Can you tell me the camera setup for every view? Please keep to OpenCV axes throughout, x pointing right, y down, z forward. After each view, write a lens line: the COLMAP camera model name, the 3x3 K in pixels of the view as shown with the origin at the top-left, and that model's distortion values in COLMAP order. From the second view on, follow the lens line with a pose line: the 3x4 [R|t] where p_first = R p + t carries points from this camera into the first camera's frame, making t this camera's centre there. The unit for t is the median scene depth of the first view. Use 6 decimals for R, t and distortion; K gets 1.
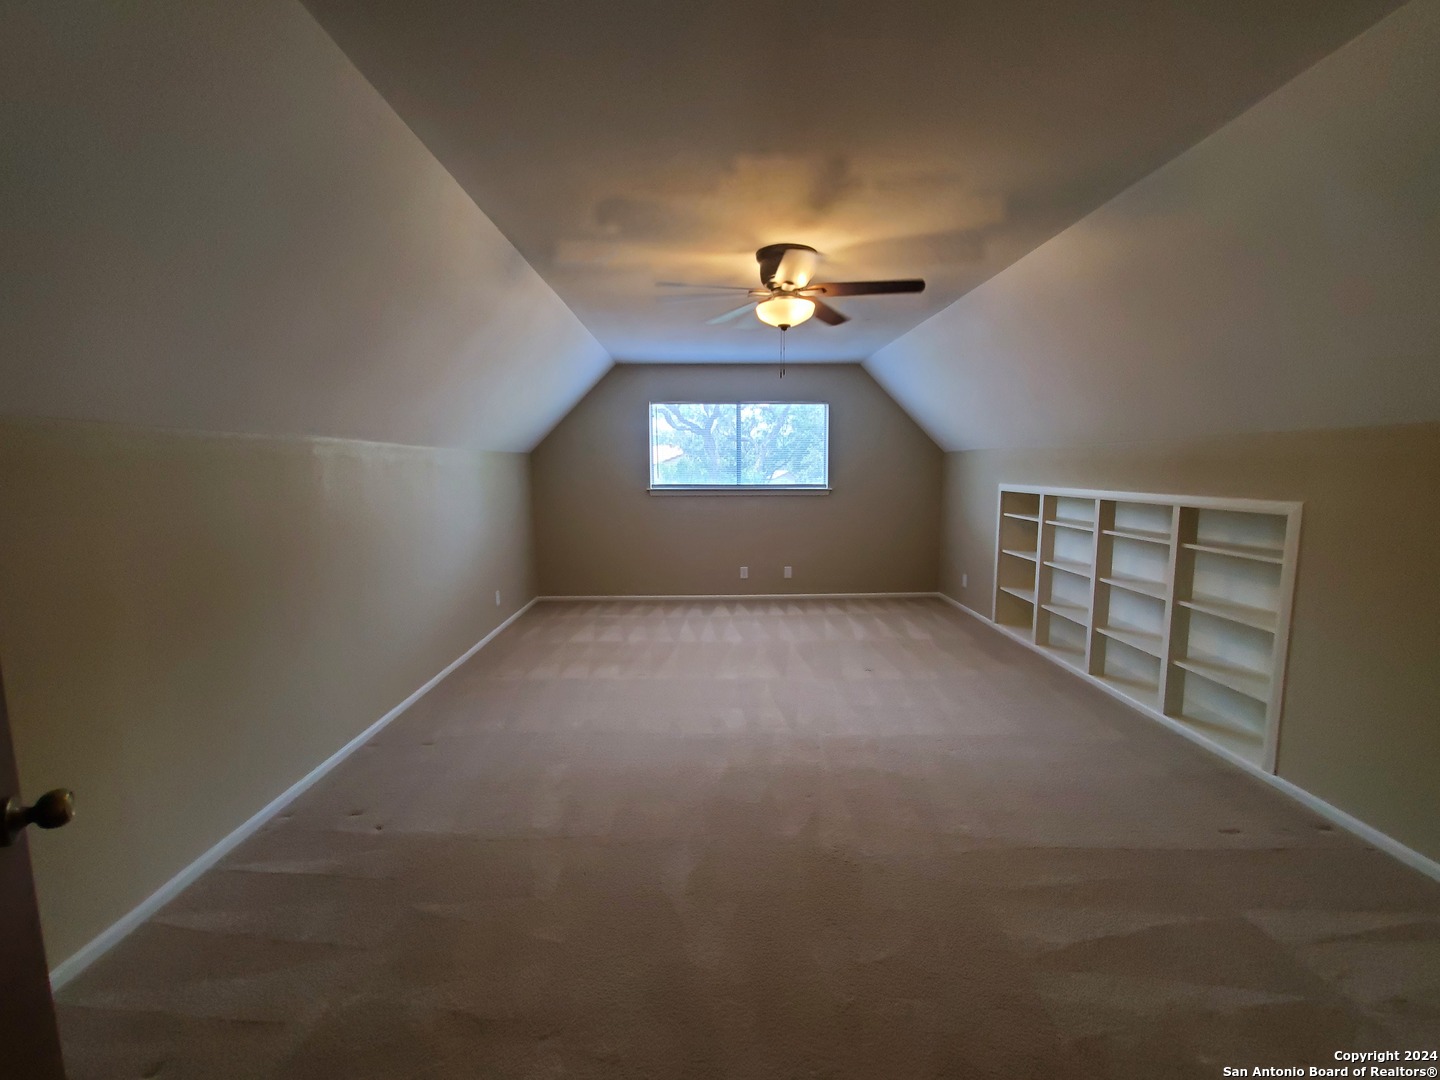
lens RADIAL K [[573.2, 0, 726.9], [0, 573.2, 535.0], [0, 0, 1]] dist [-0.000199, 0.000415]
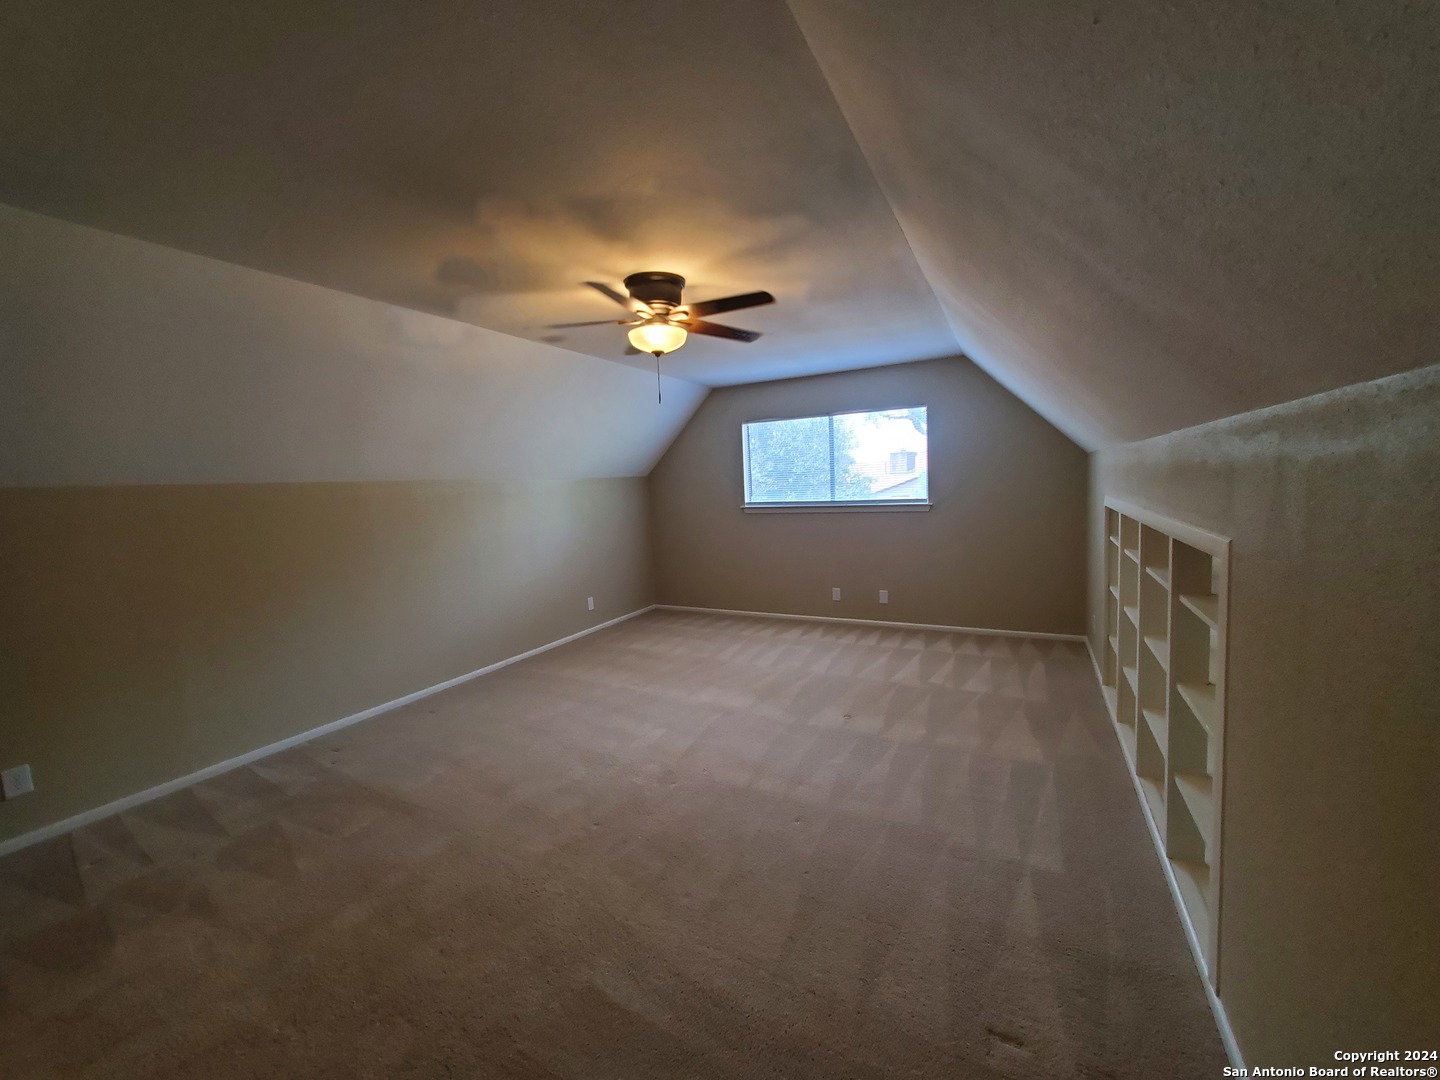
lens RADIAL K [[573.2, 0, 723.0], [0, 573.2, 533.1], [0, 0, 1]] dist [-0.000199, 0.000415]
pose [[0.868987, 0.009409, -0.494745, 0.367469], [-0.019913, 0.999674, -0.015965, -0.017801], [0.494434, 0.023725, 0.868892, 0.101971]]
